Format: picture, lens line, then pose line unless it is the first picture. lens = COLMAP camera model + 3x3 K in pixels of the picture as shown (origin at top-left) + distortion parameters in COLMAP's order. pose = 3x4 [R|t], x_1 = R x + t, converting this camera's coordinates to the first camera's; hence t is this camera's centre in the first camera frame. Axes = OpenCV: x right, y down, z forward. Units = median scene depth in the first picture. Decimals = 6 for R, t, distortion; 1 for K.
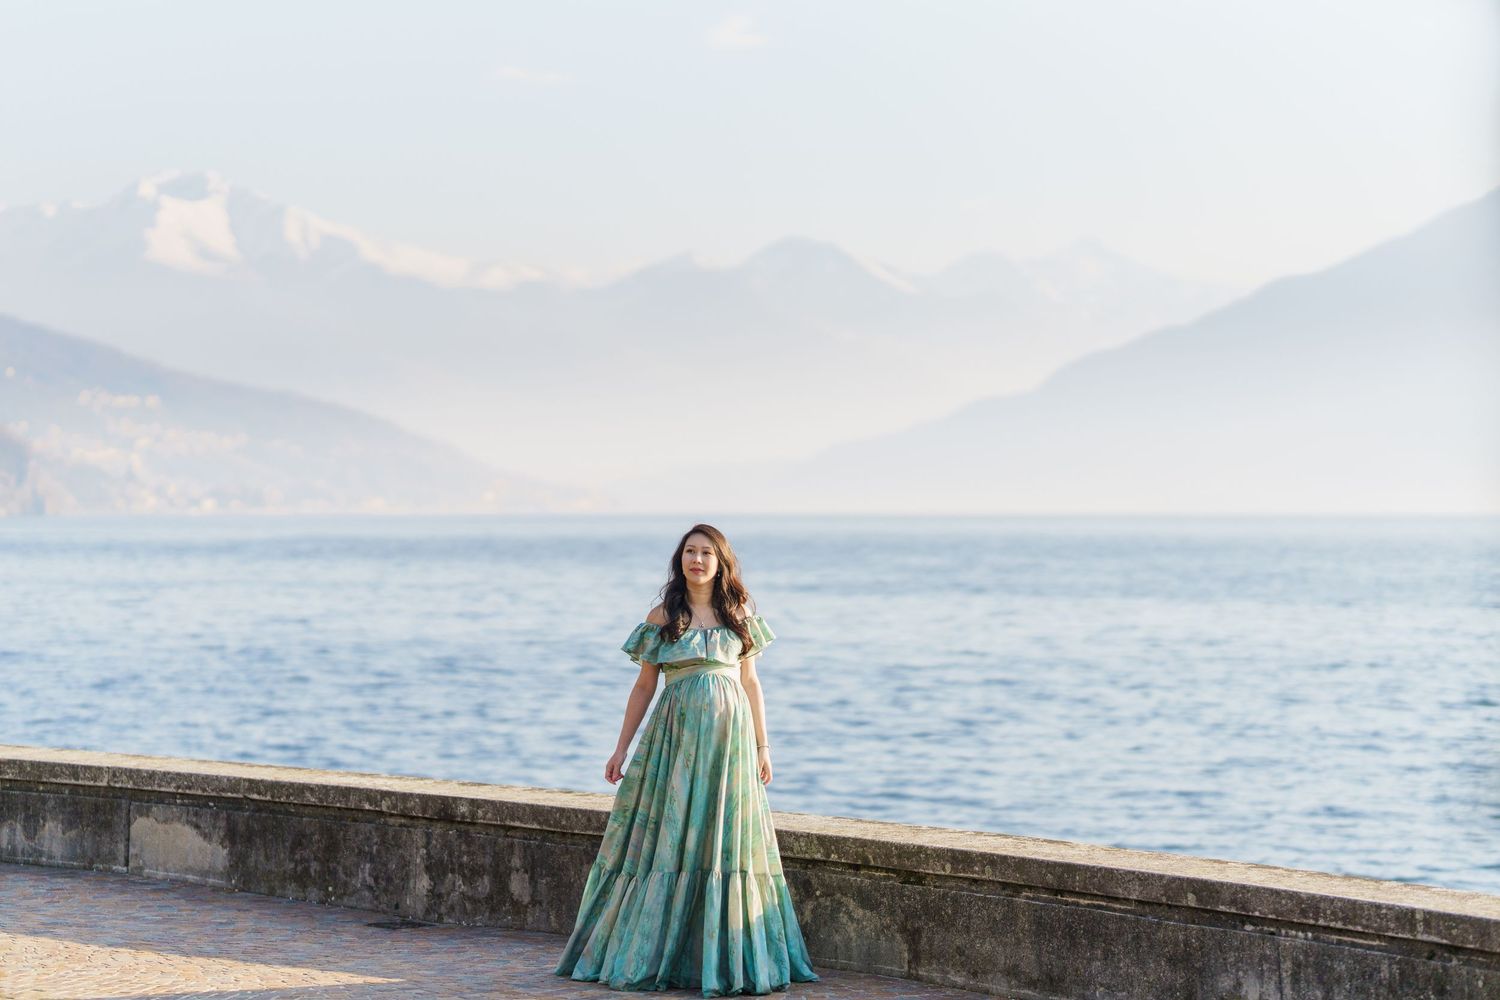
lens RADIAL K [[3730.9, 0, 745.5], [0, 3730.9, 497.4], [0, 0, 1]] dist [0.627009, 1.375044]
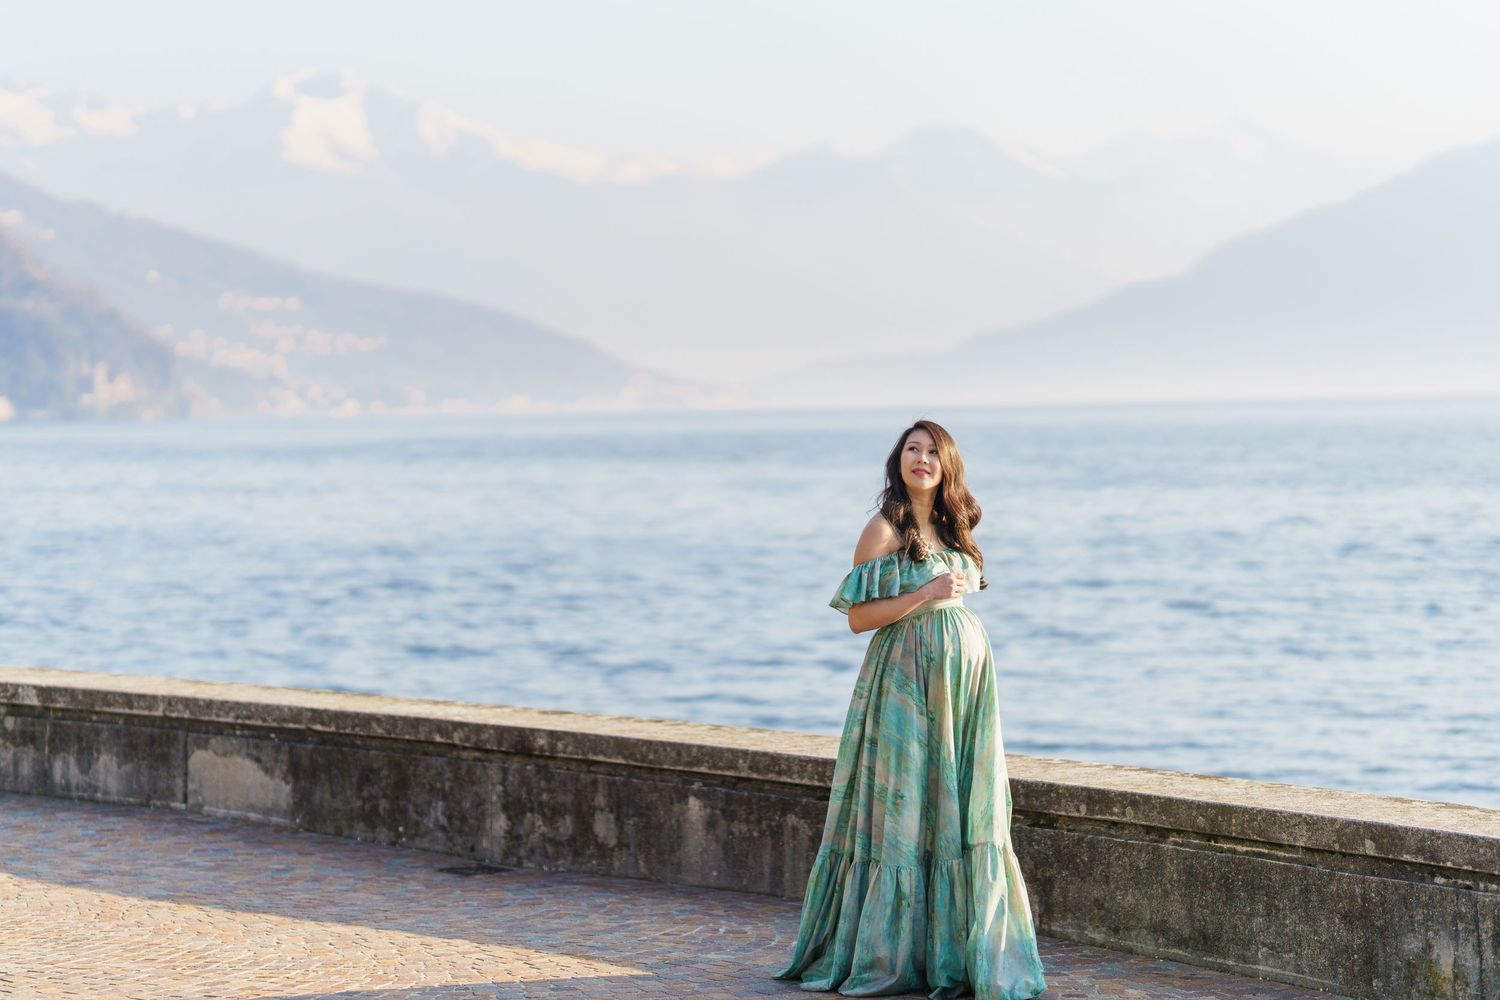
lens RADIAL K [[3713.1, 0, 750.0], [0, 3713.1, 500.0], [0, 0, 1]] dist [0.619270, 1.489070]
pose [[0.999098, -0.016487, -0.039142, 0.010357], [0.017617, 0.999433, 0.028708, 0.000561], [0.038647, -0.029371, 0.998821, 0.114246]]
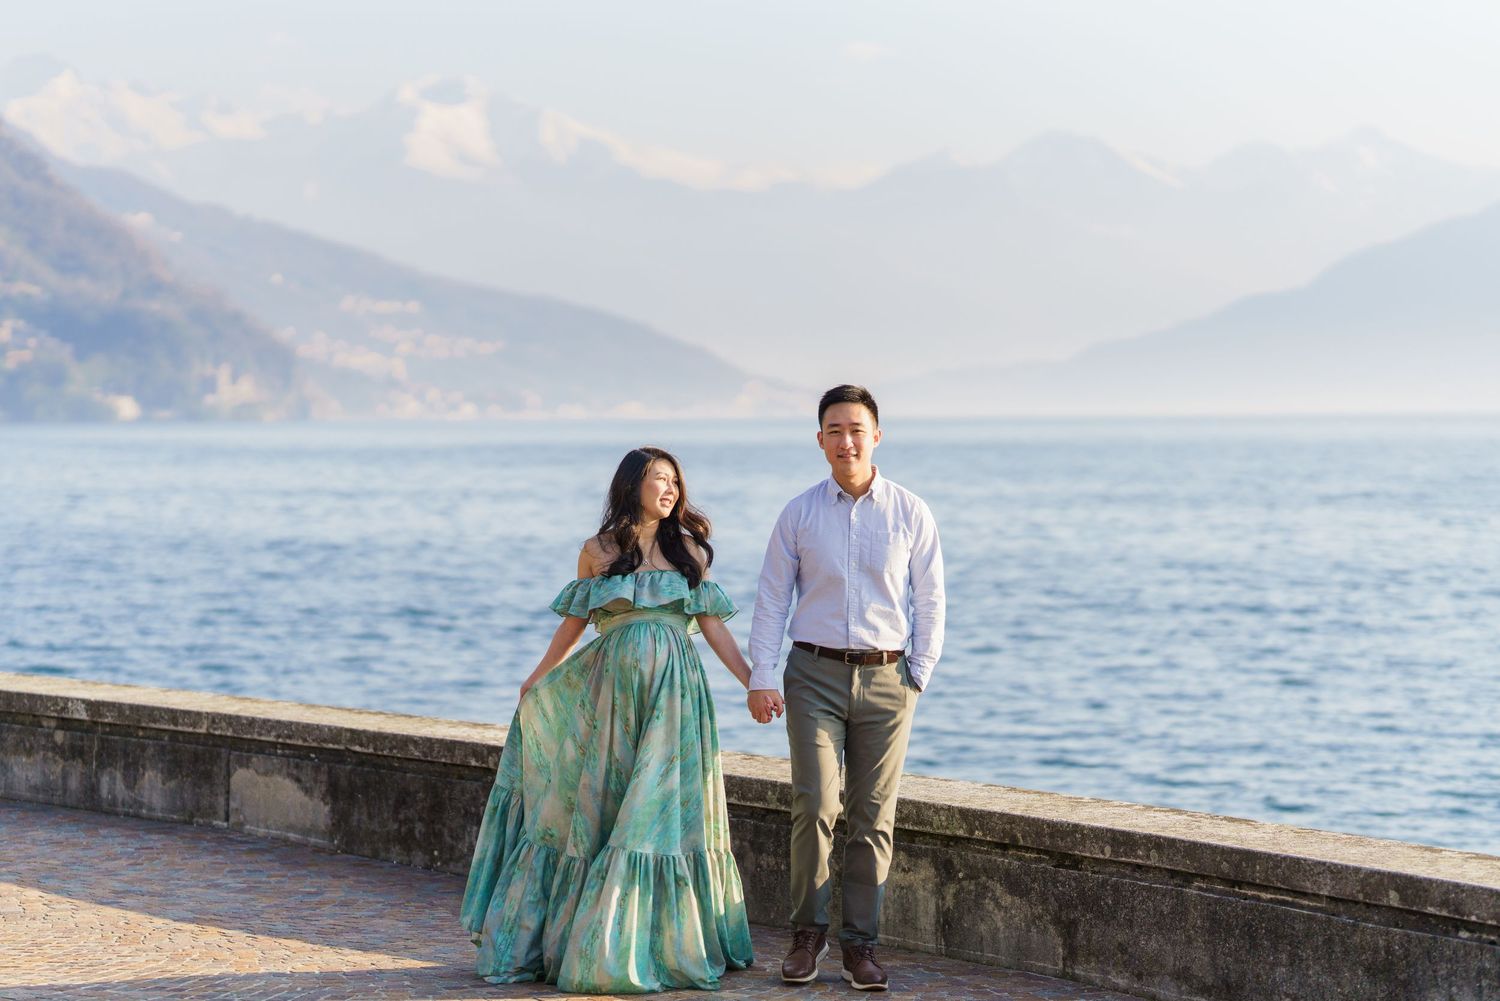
lens RADIAL K [[3713.1, 0, 750.0], [0, 3713.1, 500.5], [0, 0, 1]] dist [0.619270, 1.489070]
pose [[0.997333, -0.002766, -0.072934, 0.030592], [0.004761, 0.999619, 0.027194, -0.004042], [0.072831, -0.027468, 0.996966, 0.126309]]
